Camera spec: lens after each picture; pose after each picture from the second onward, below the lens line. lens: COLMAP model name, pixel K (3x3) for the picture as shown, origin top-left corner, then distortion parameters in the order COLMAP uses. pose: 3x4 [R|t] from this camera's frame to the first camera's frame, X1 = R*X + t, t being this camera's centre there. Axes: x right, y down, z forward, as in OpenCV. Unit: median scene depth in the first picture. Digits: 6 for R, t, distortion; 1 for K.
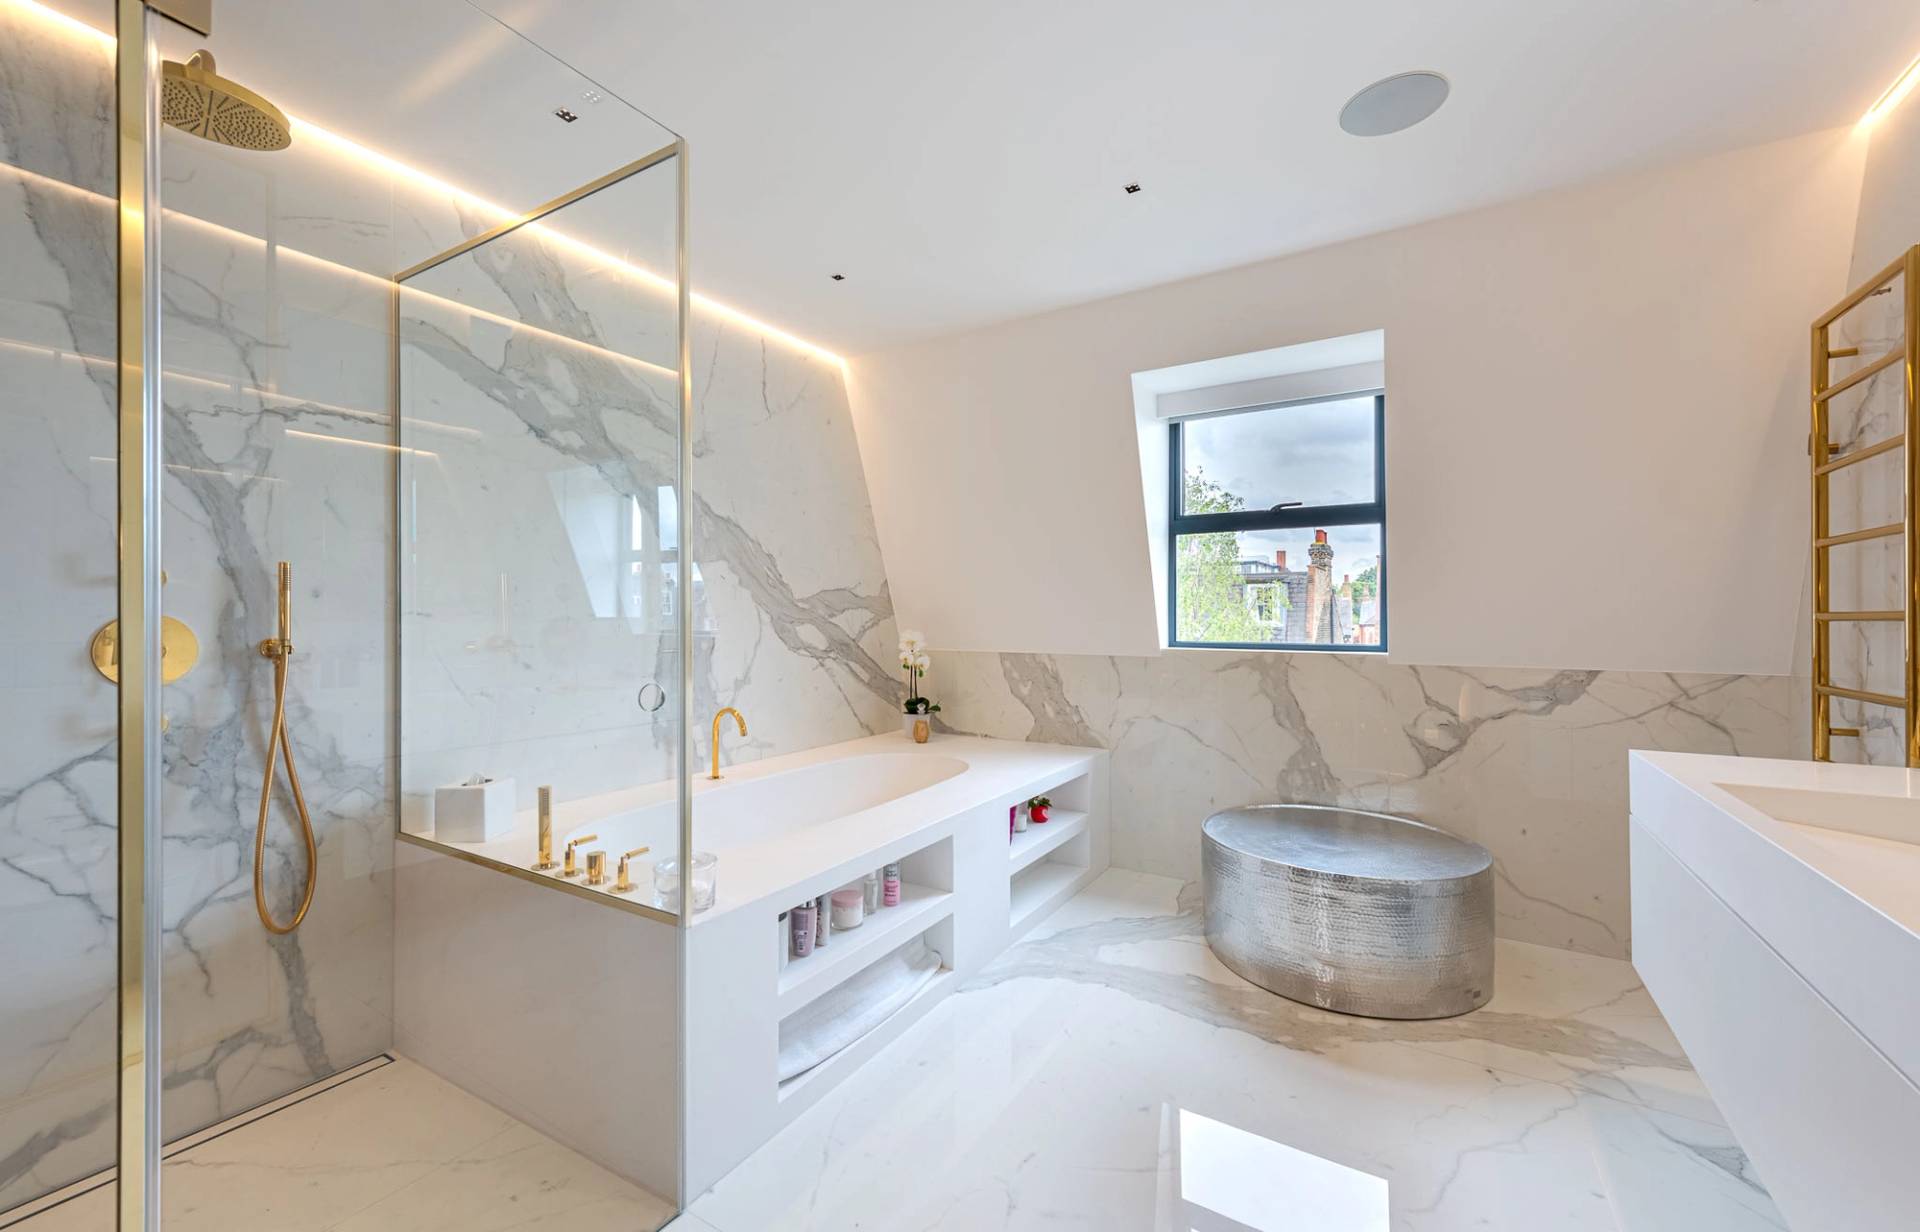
lens RADIAL K [[779.3, 0, 962.9], [0, 779.3, 619.8], [0, 0, 1]] dist [0.000365, -0.001593]
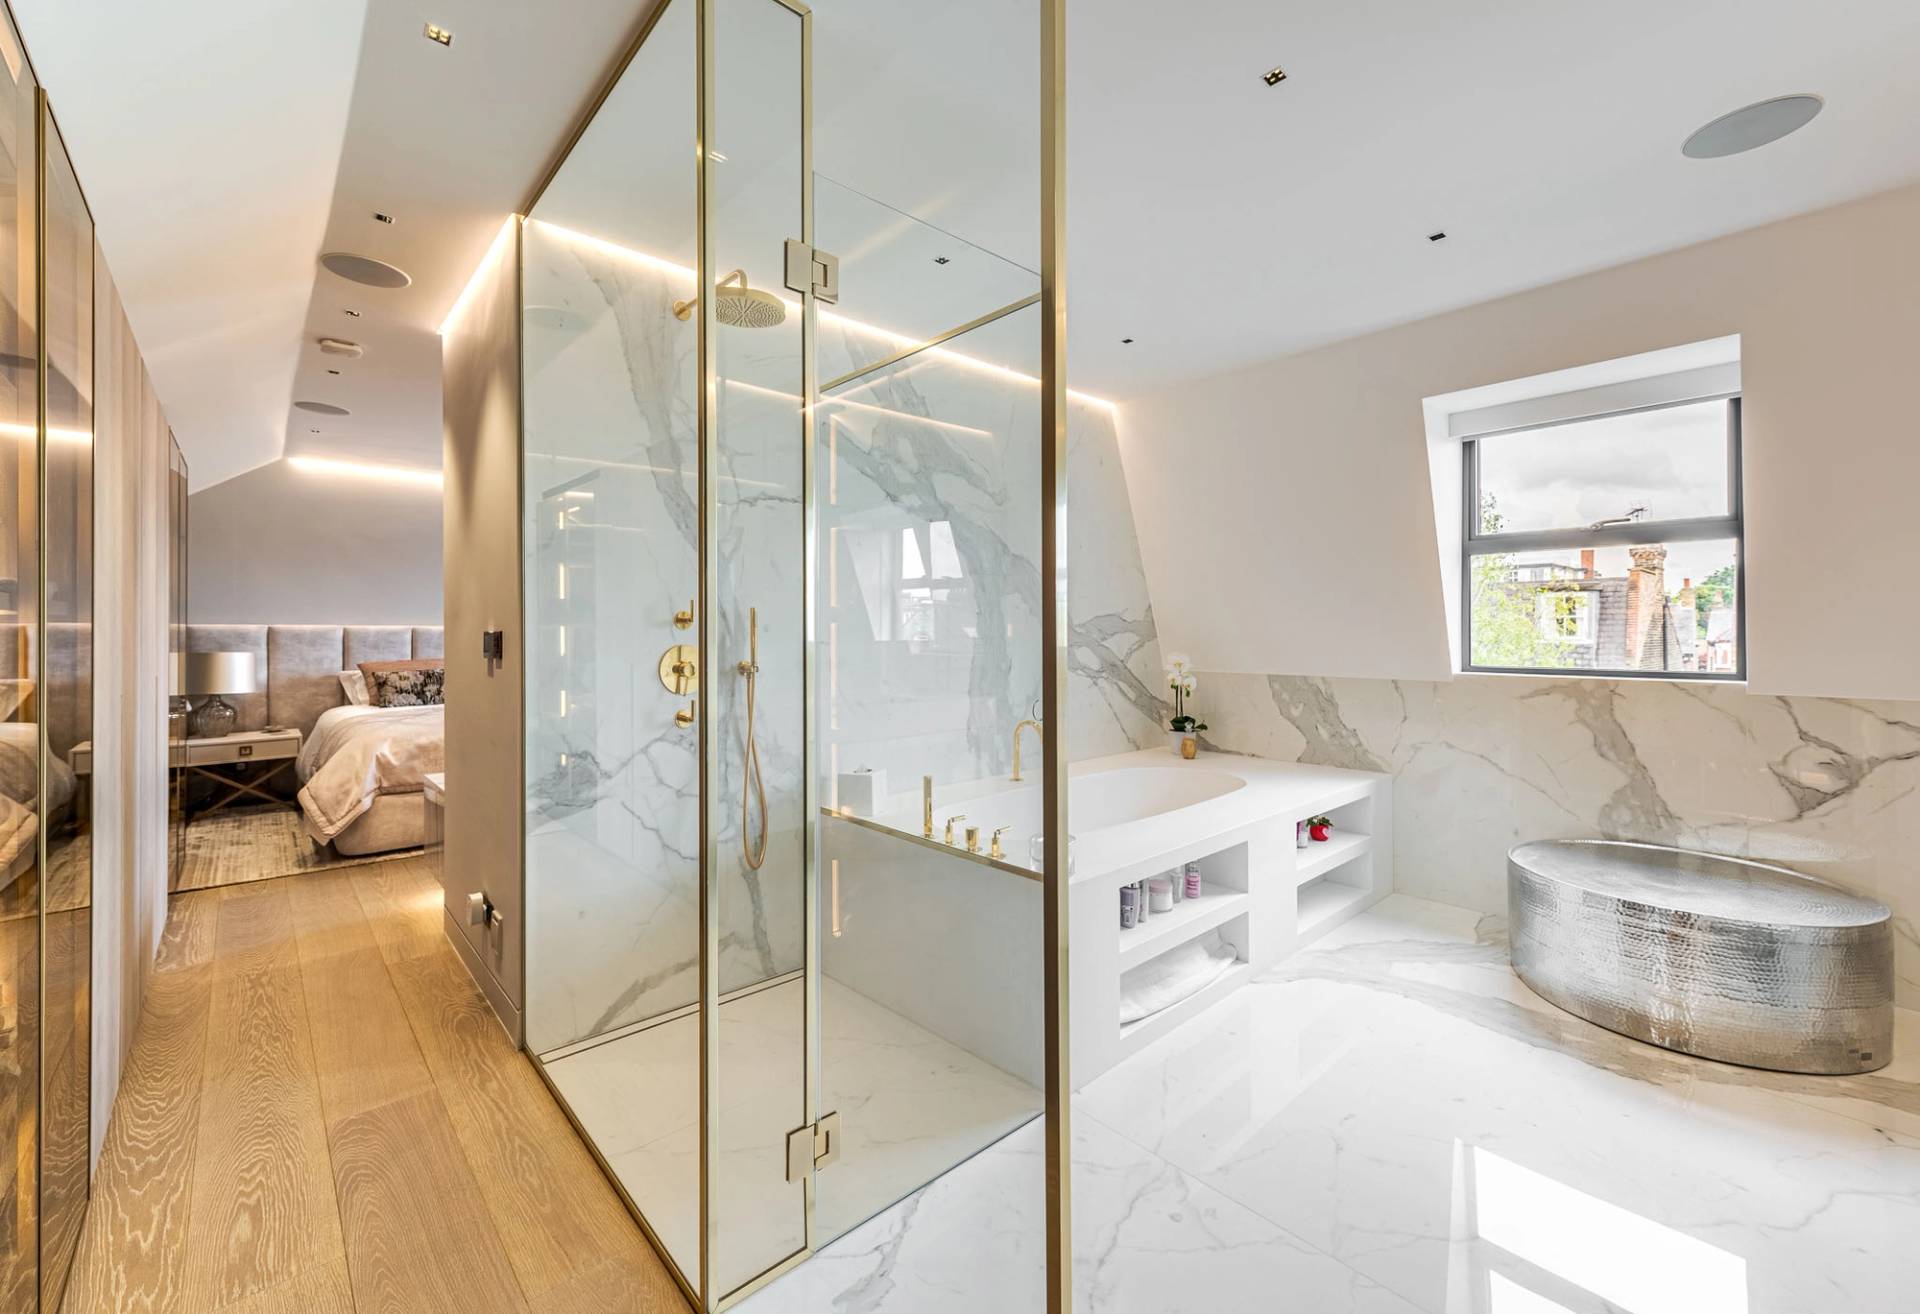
lens RADIAL K [[796.6, 0, 913.6], [0, 796.6, 636.9], [0, 0, 1]] dist [-0.005841, 0.000017]
pose [[0.950667, -0.001274, -0.310209, -0.097634], [0.002109, 0.999995, 0.002357, -0.015078], [0.310205, -0.002895, 0.950665, -0.189657]]
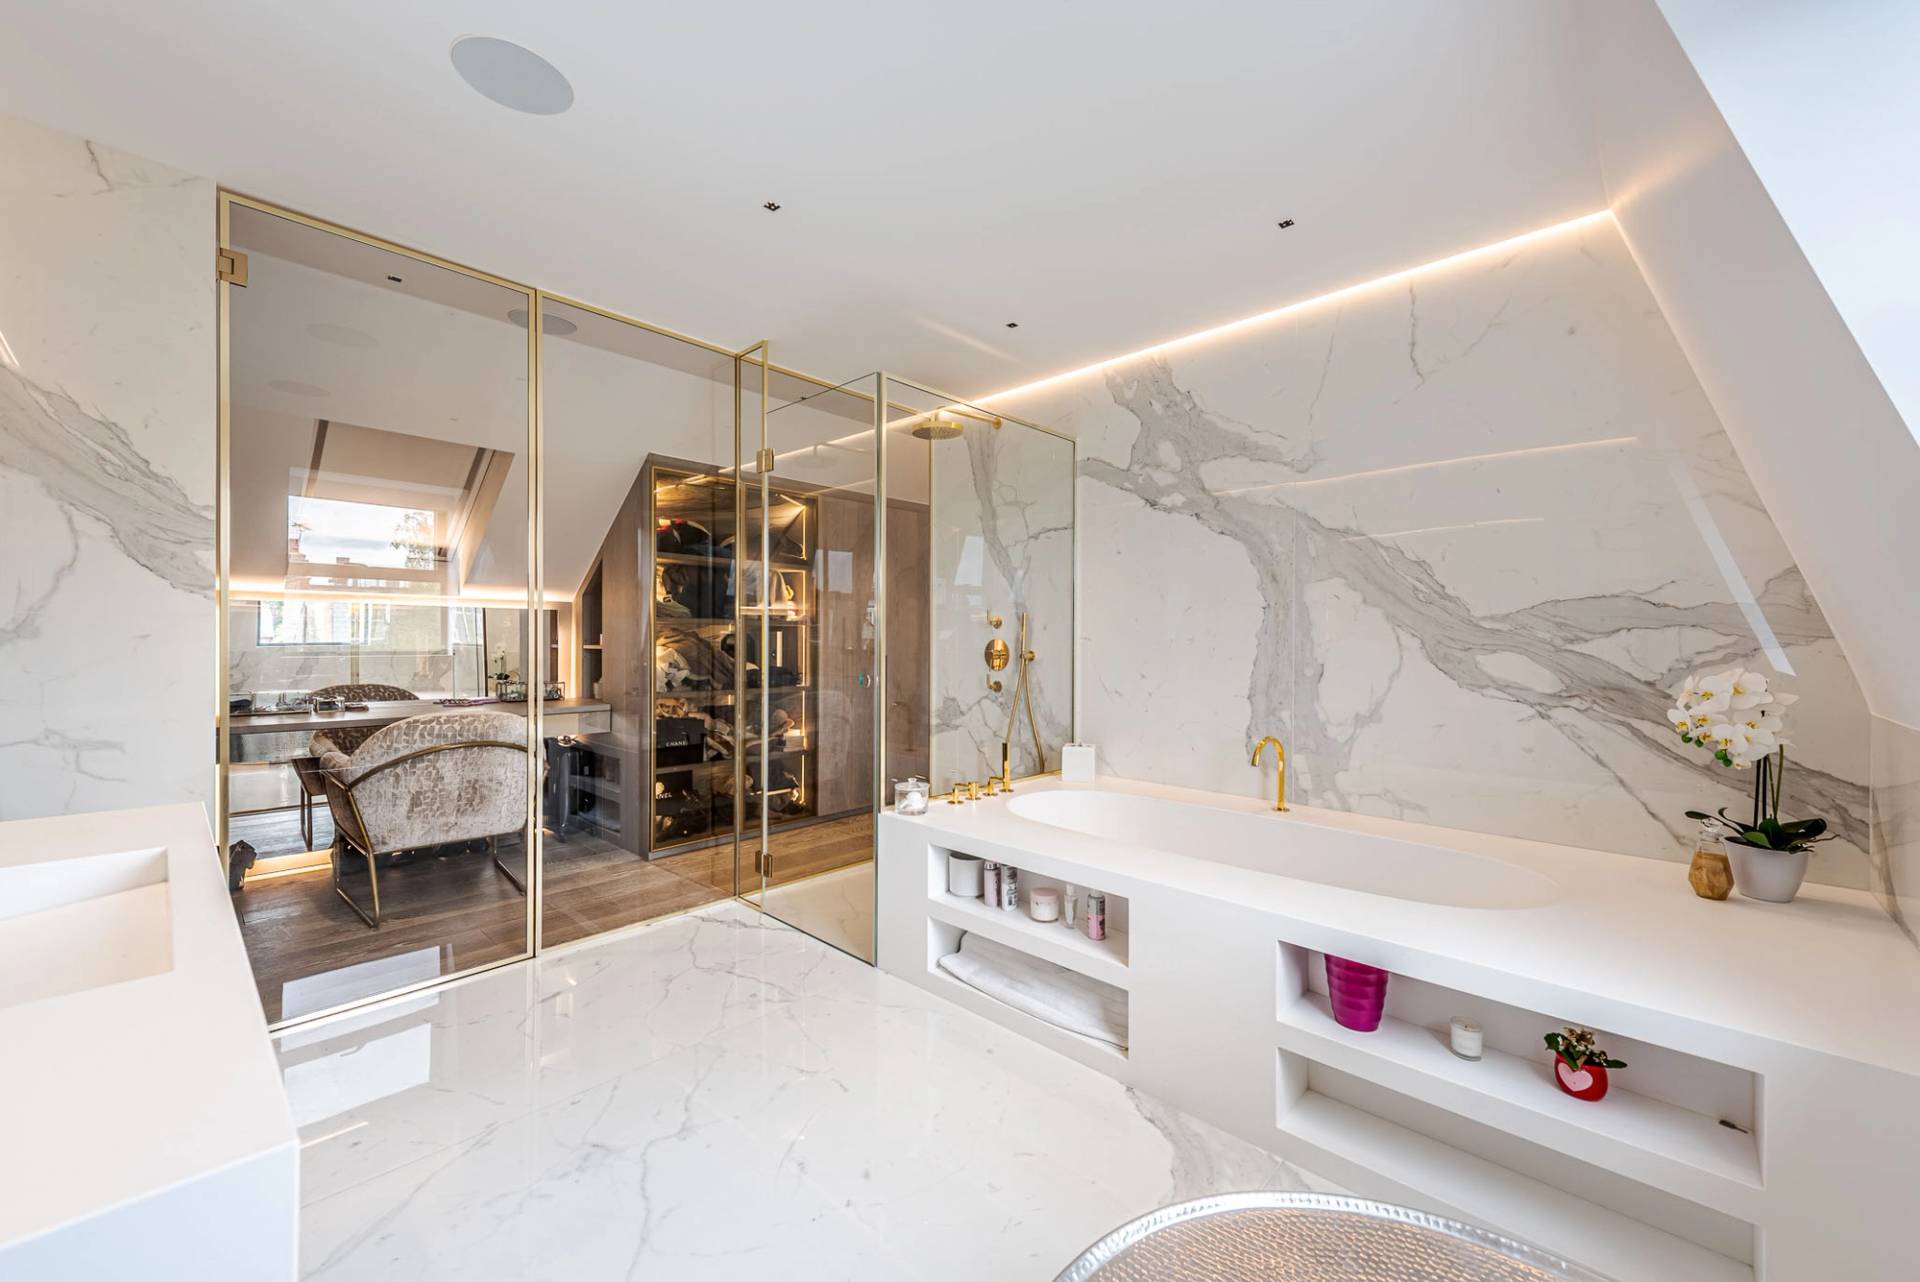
lens RADIAL K [[755.8, 0, 954.4], [0, 755.8, 651.4], [0, 0, 1]] dist [0.007453, -0.001376]
pose [[-0.241370, 0.012438, -0.970353, 0.703552], [-0.008943, 0.999847, 0.015040, -0.001315], [0.970392, 0.012308, -0.241222, 0.865616]]
